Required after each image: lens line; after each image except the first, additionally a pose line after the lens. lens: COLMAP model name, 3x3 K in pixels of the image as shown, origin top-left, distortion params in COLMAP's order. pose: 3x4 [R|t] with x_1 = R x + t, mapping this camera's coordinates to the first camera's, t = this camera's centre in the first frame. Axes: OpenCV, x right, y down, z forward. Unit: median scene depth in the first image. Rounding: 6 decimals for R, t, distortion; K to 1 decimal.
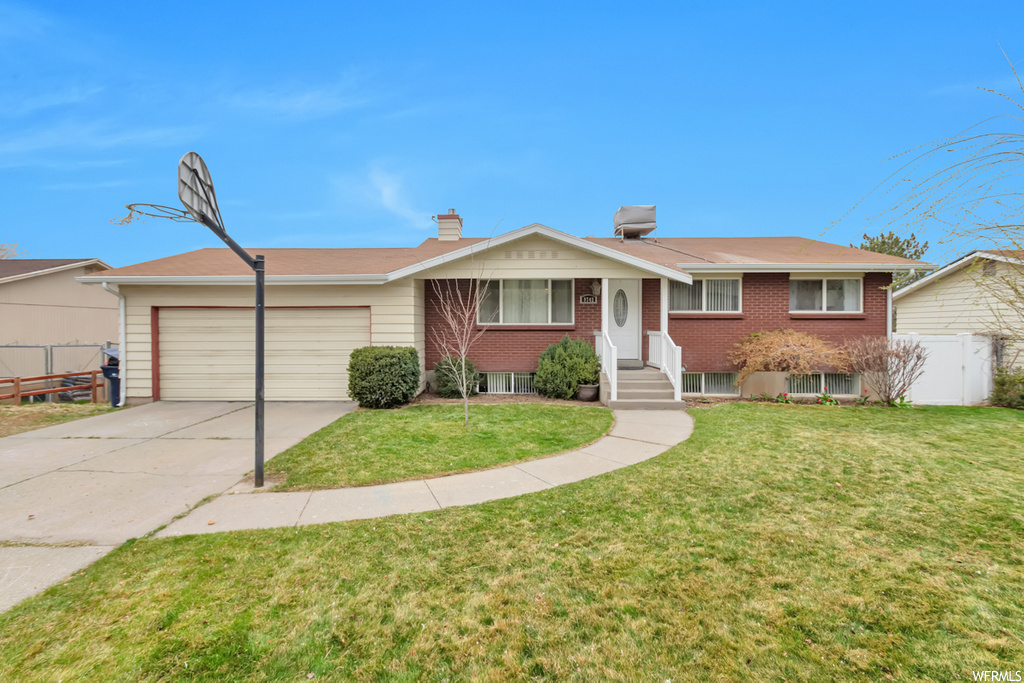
lens RADIAL K [[448.8, 0, 503.4], [0, 448.8, 340.9], [0, 0, 1]] dist [0.004258, 0.000306]
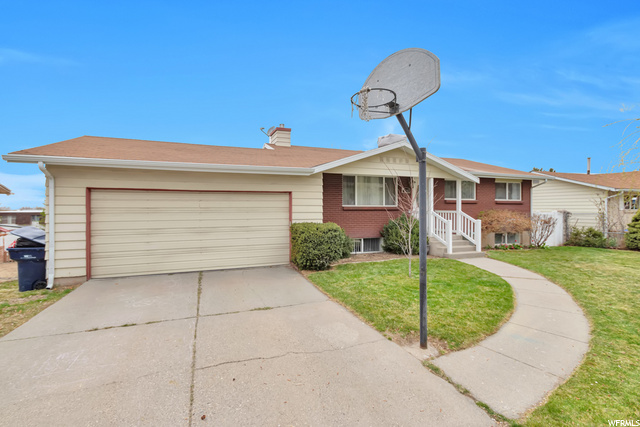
lens RADIAL K [[280.5, 0, 314.6], [0, 280.5, 213.1], [0, 0, 1]] dist [0.004258, 0.000306]
pose [[0.932989, -0.005770, 0.359859, -0.518339], [0.009241, 0.999926, -0.007926, -0.008495], [-0.359787, 0.010720, 0.932973, 0.209845]]
